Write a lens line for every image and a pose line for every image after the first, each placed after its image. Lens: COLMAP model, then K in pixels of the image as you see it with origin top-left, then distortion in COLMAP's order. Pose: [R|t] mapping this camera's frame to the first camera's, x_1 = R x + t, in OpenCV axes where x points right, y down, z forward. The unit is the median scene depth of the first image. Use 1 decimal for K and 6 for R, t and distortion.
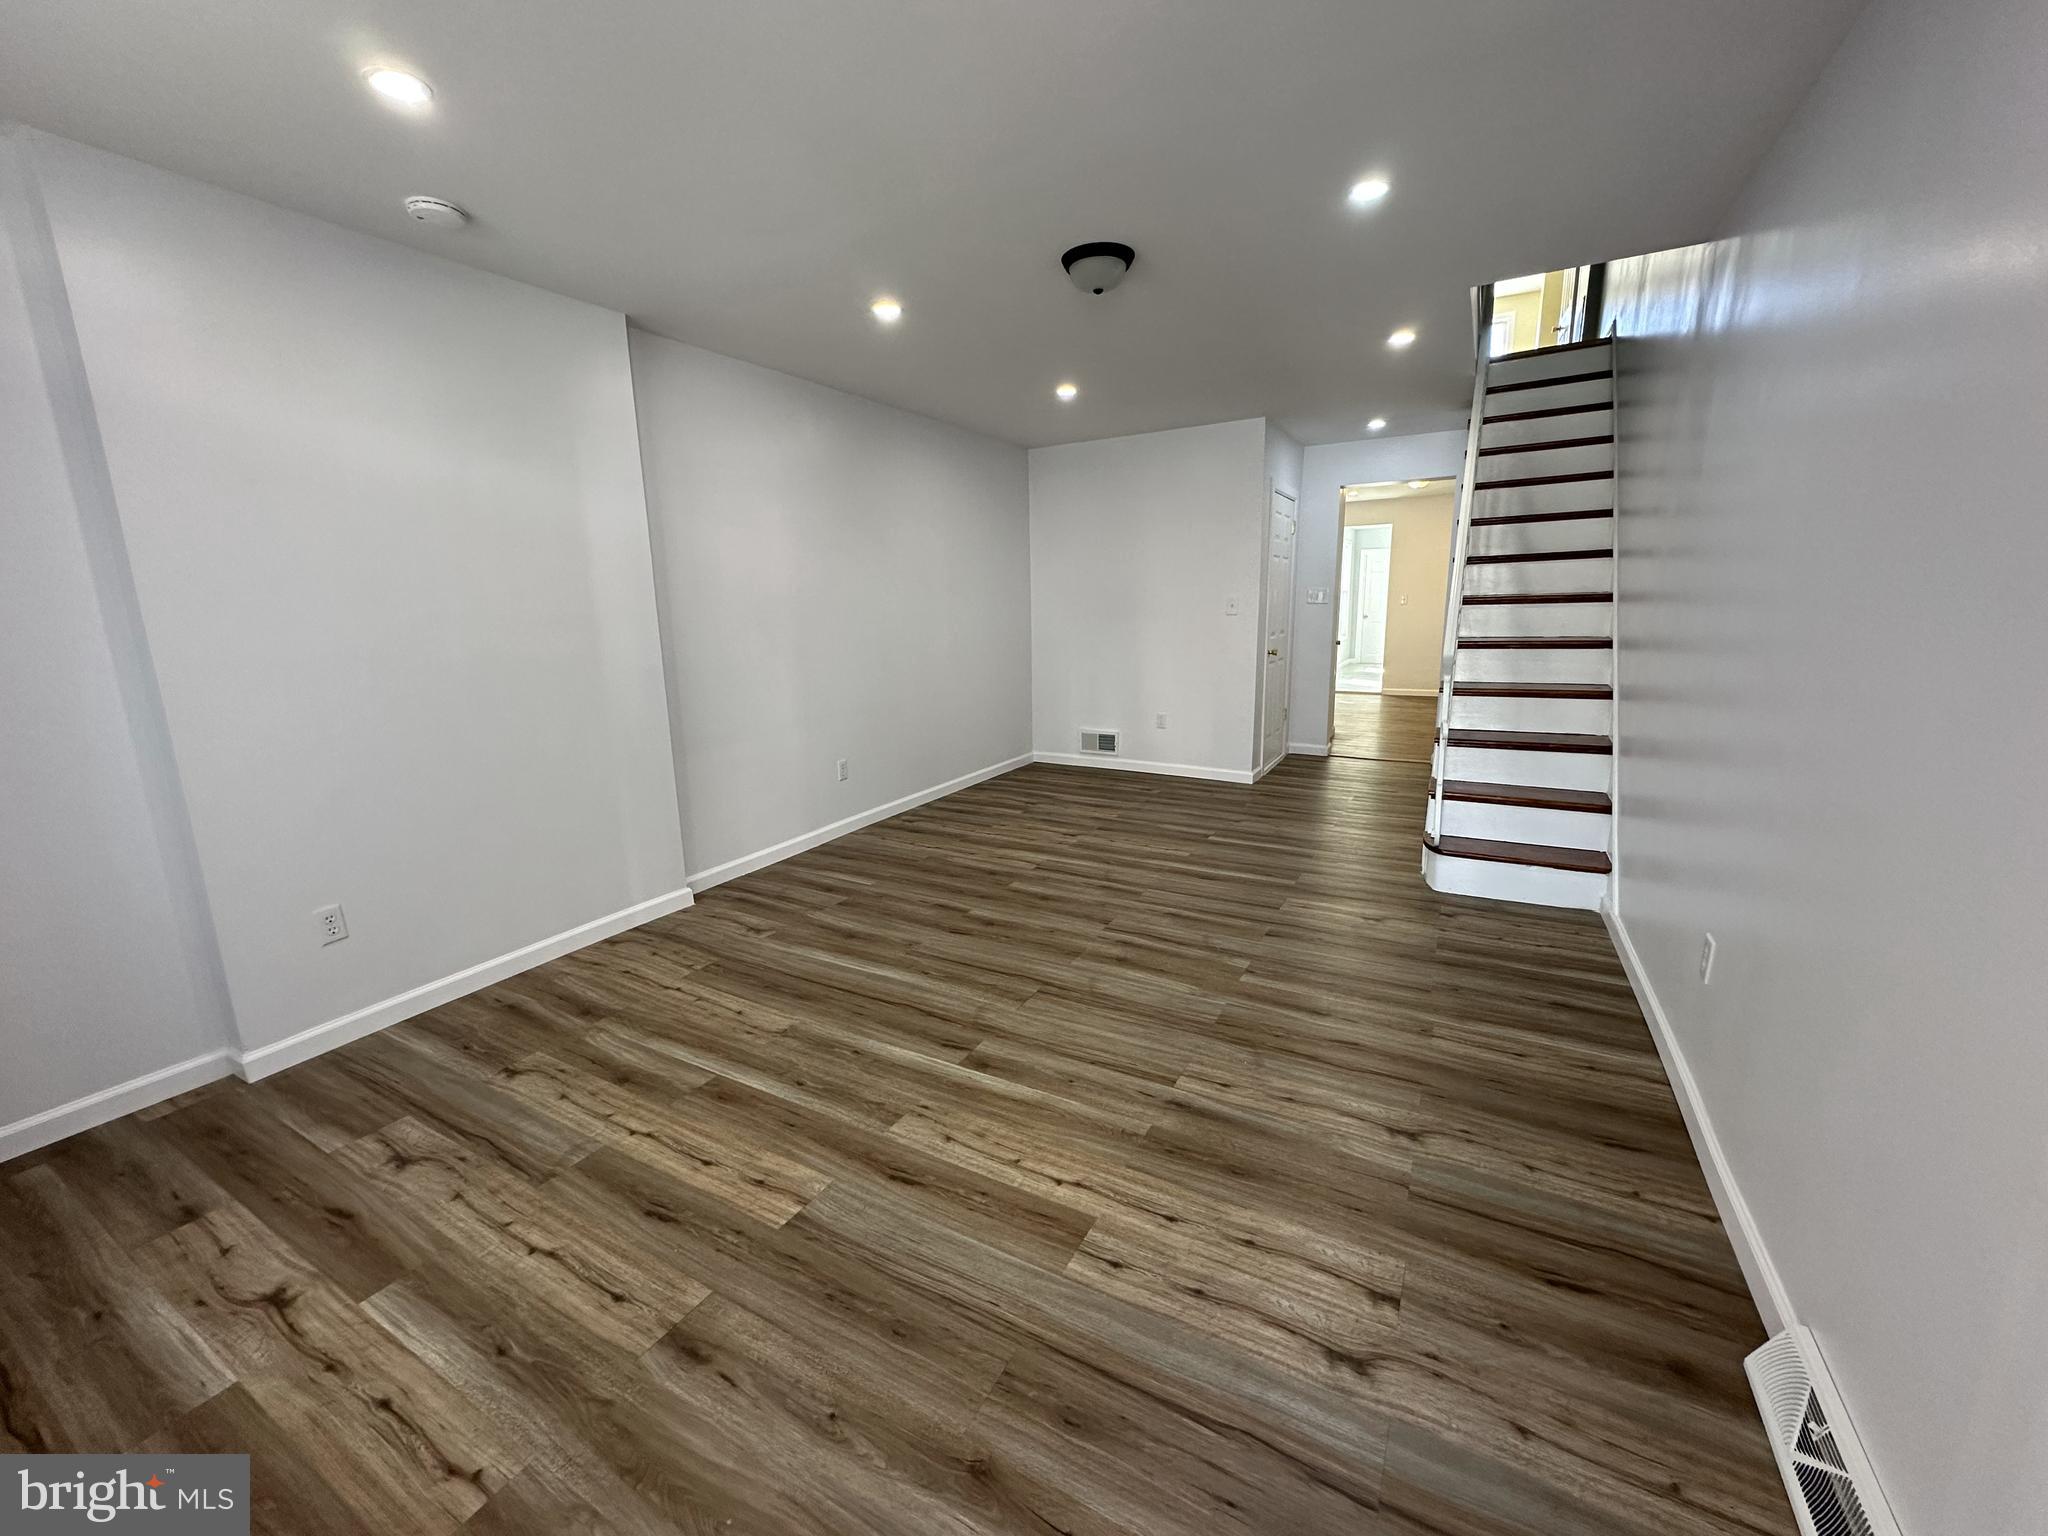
lens RADIAL K [[821.1, 0, 1027.3], [0, 821.1, 768.6], [0, 0, 1]] dist [-0.003331, 0.000734]
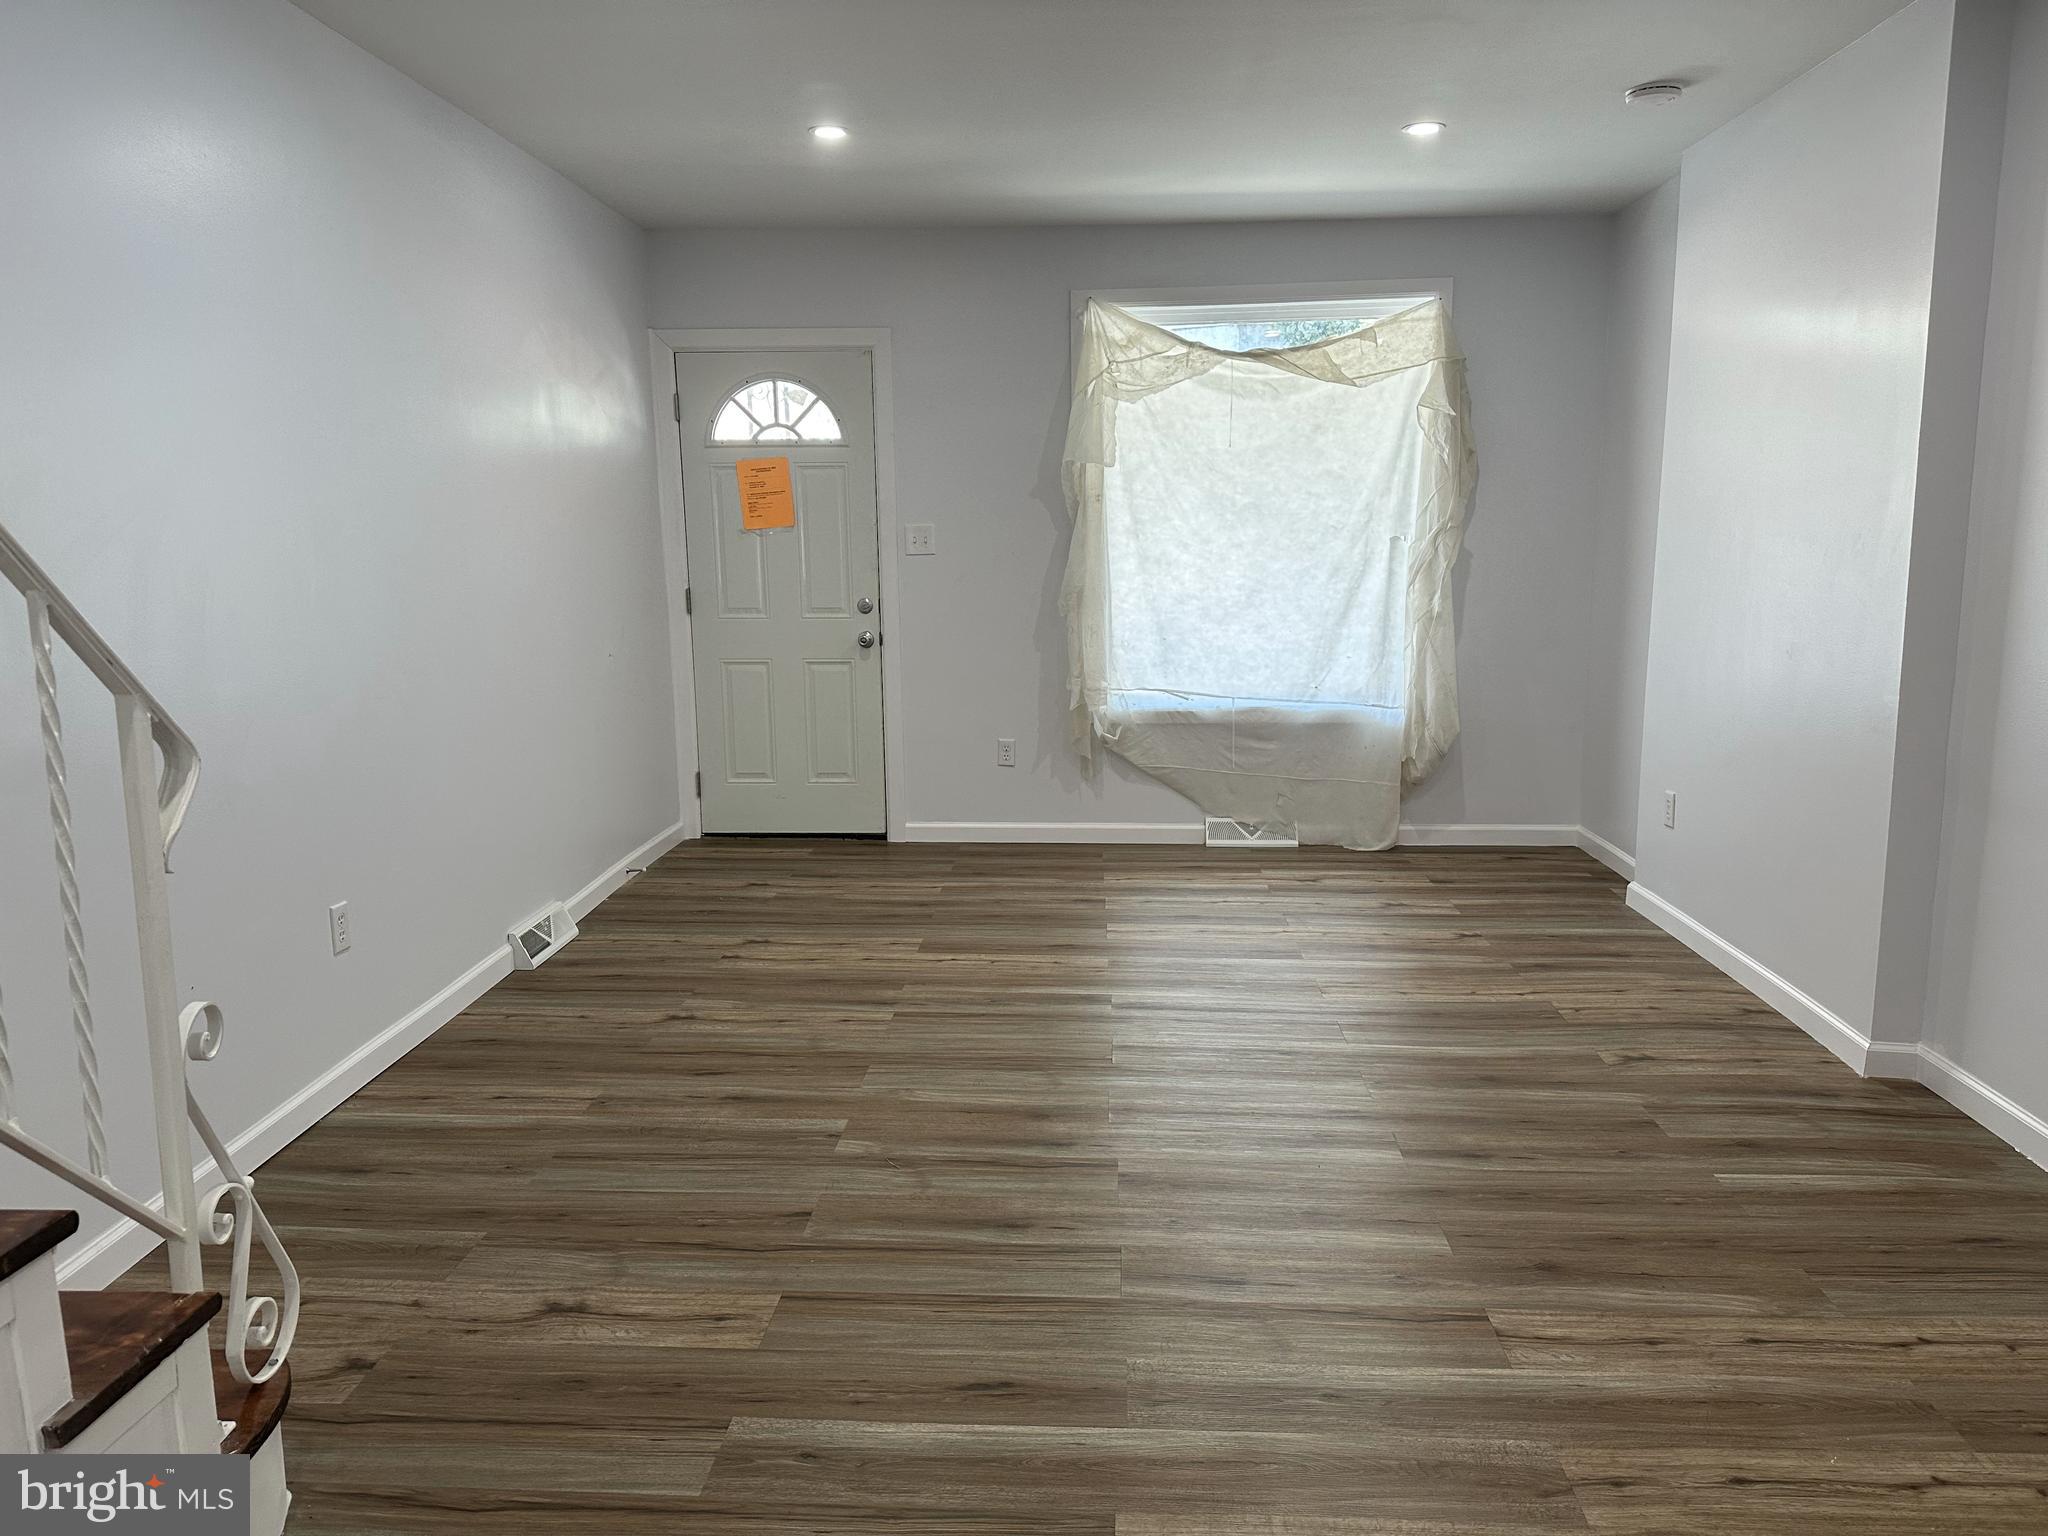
lens RADIAL K [[1442.1, 0, 1024.3], [0, 1442.1, 768.5], [0, 0, 1]] dist [0.049460, -0.056874]
pose [[-0.905169, 0.097917, -0.413619, 0.619871], [-0.060259, 0.933715, 0.352911, -0.437620], [0.420758, 0.344368, -0.839270, 2.062861]]
